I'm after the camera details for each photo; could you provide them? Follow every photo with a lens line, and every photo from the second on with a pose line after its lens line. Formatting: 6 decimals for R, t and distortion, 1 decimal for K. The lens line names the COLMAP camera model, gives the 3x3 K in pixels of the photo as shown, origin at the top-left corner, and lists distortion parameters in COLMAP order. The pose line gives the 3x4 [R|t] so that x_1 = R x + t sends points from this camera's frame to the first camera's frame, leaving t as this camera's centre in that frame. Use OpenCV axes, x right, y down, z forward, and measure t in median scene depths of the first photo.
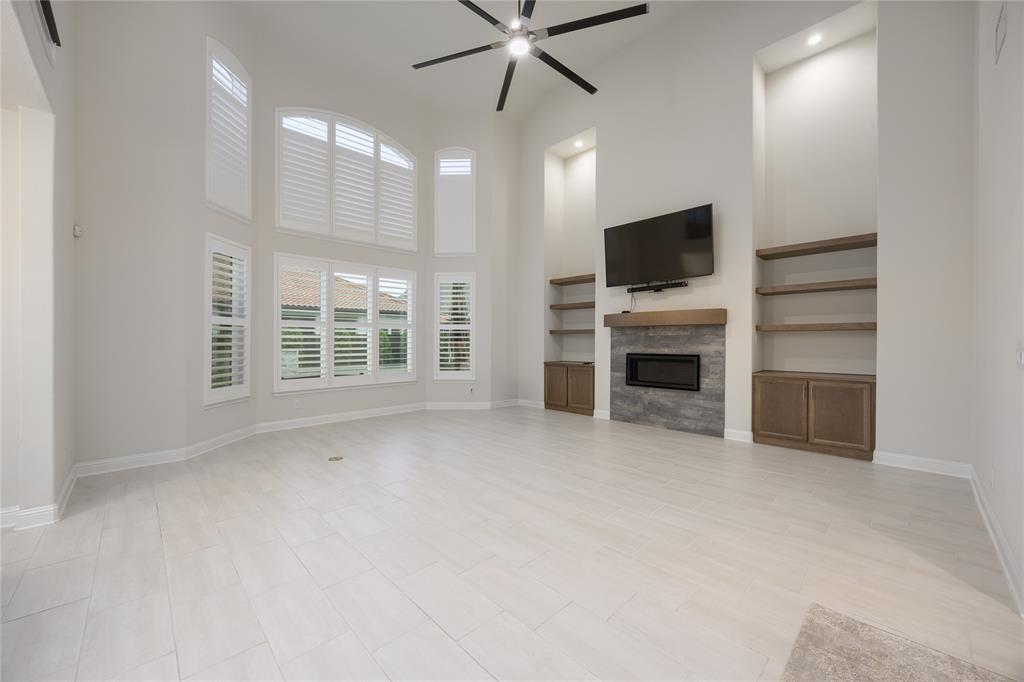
lens RADIAL K [[383.9, 0, 512.0], [0, 383.9, 341.0], [0, 0, 1]] dist [-0.021845, -0.000157]
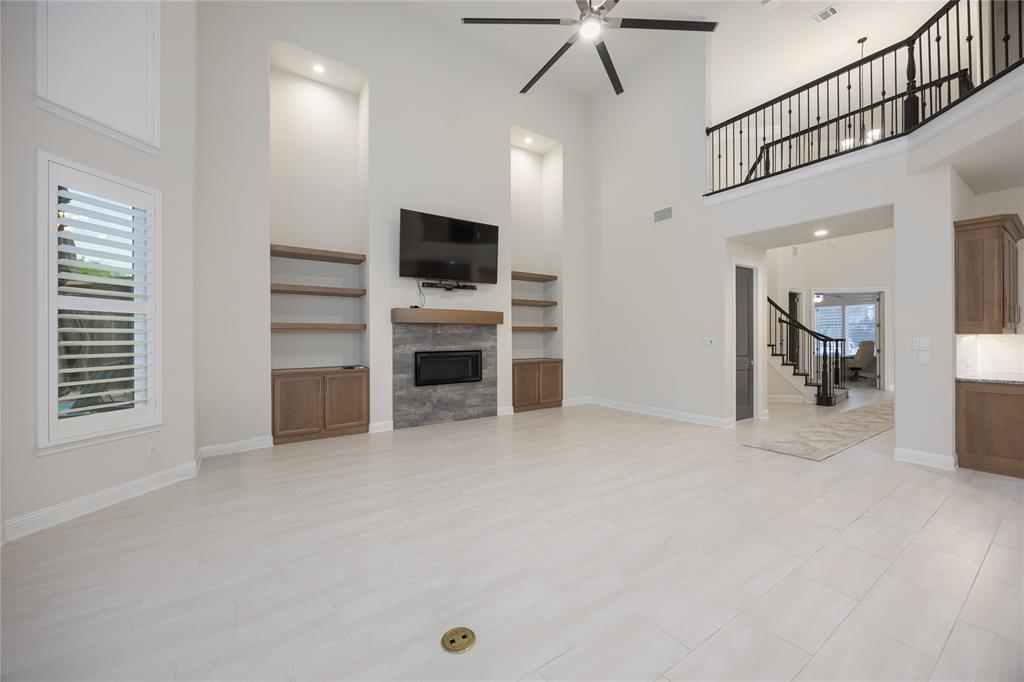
lens RADIAL K [[391.1, 0, 508.8], [0, 391.1, 334.7], [0, 0, 1]] dist [-0.000925, -0.000057]
pose [[0.184054, 0.006858, 0.982892, -0.598816], [0.005320, 0.999954, -0.007974, -0.000586], [-0.982902, 0.006697, 0.184009, 0.617217]]
